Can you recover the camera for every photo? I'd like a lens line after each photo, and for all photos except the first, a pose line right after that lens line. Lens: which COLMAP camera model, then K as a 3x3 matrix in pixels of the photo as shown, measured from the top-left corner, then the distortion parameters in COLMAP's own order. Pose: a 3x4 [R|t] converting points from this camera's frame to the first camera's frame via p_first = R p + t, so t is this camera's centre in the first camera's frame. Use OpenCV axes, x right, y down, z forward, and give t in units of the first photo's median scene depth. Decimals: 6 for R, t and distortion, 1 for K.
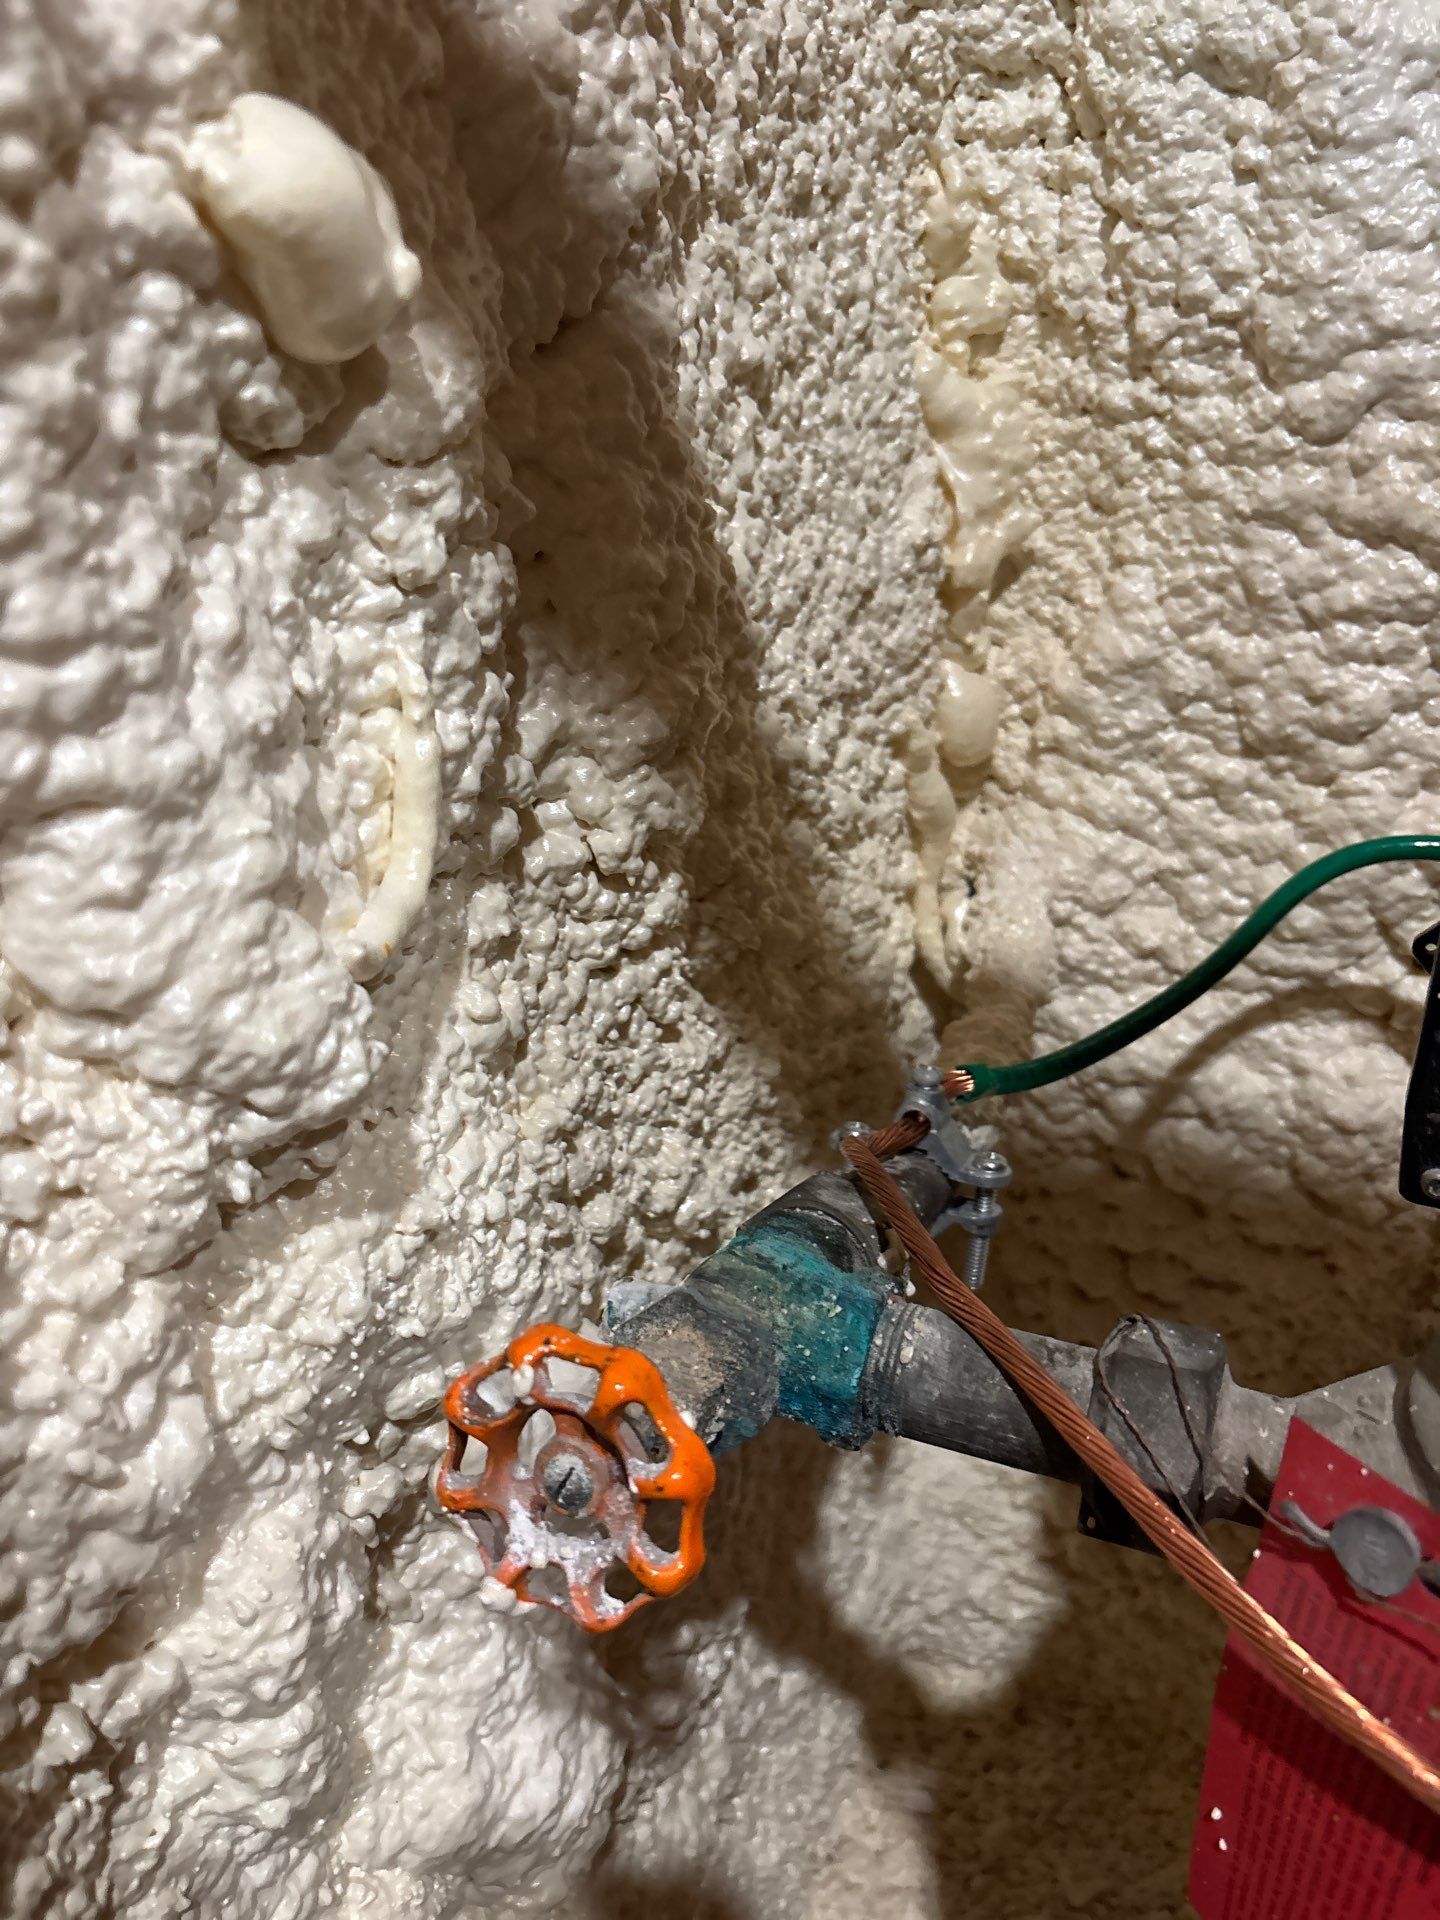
lens RADIAL K [[1496.2, 0, 715.9], [0, 1496.2, 960.6], [0, 0, 1]] dist [-0.002728, -0.003764]
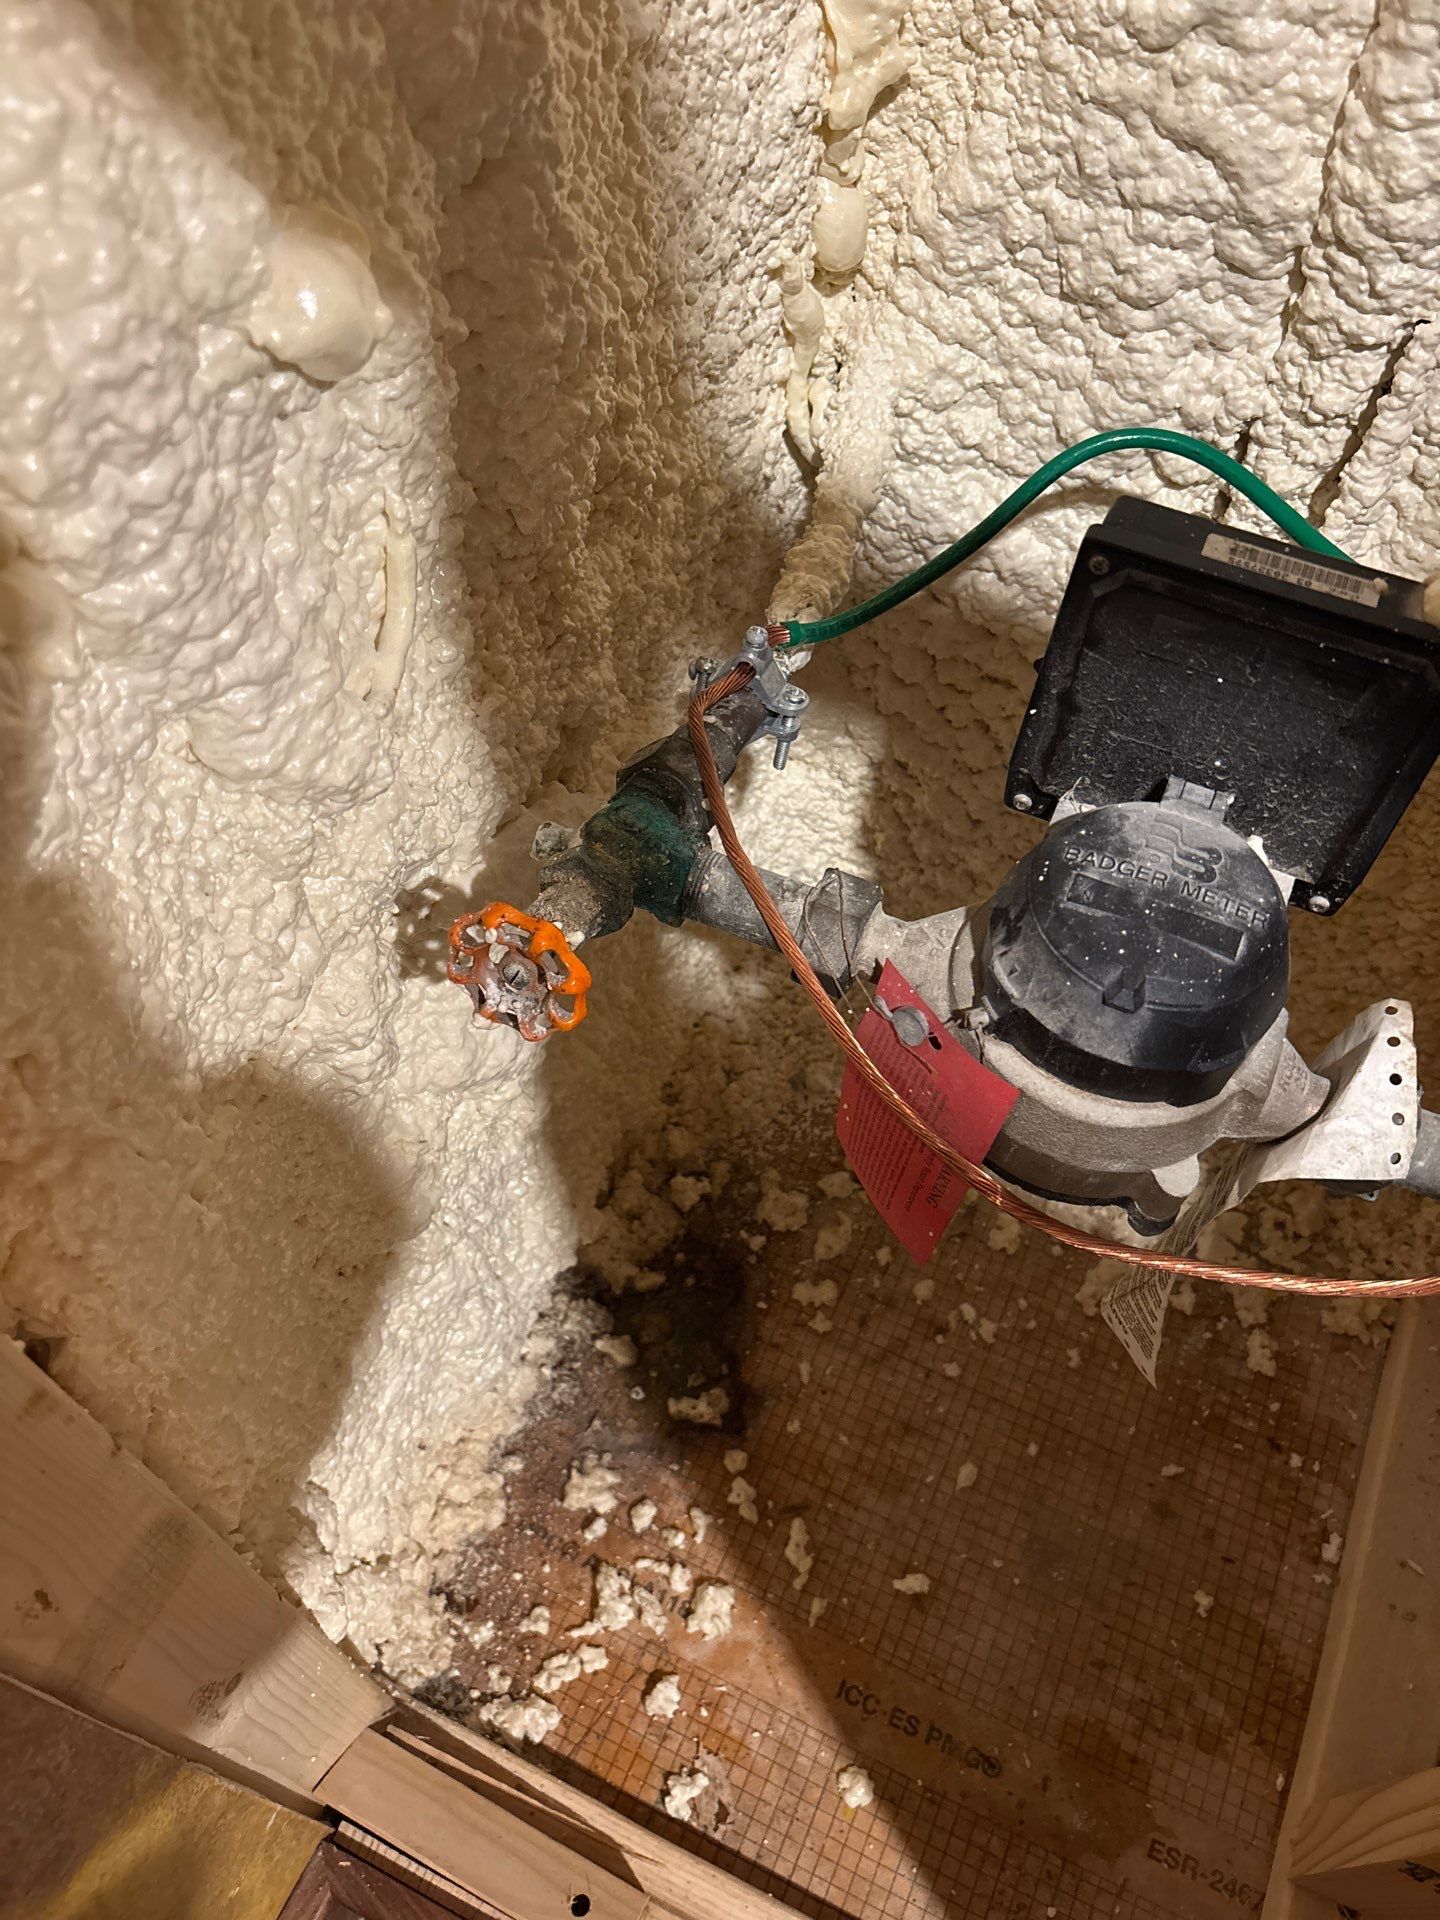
lens RADIAL K [[1427.3, 0, 686.5], [0, 1427.3, 962.1], [0, 0, 1]] dist [0.038259, -0.055380]
pose [[0.999382, 0.016319, 0.031125, 0.028147], [-0.030332, 0.847845, 0.529377, -0.290620], [-0.017750, -0.529994, 0.847816, -0.247881]]
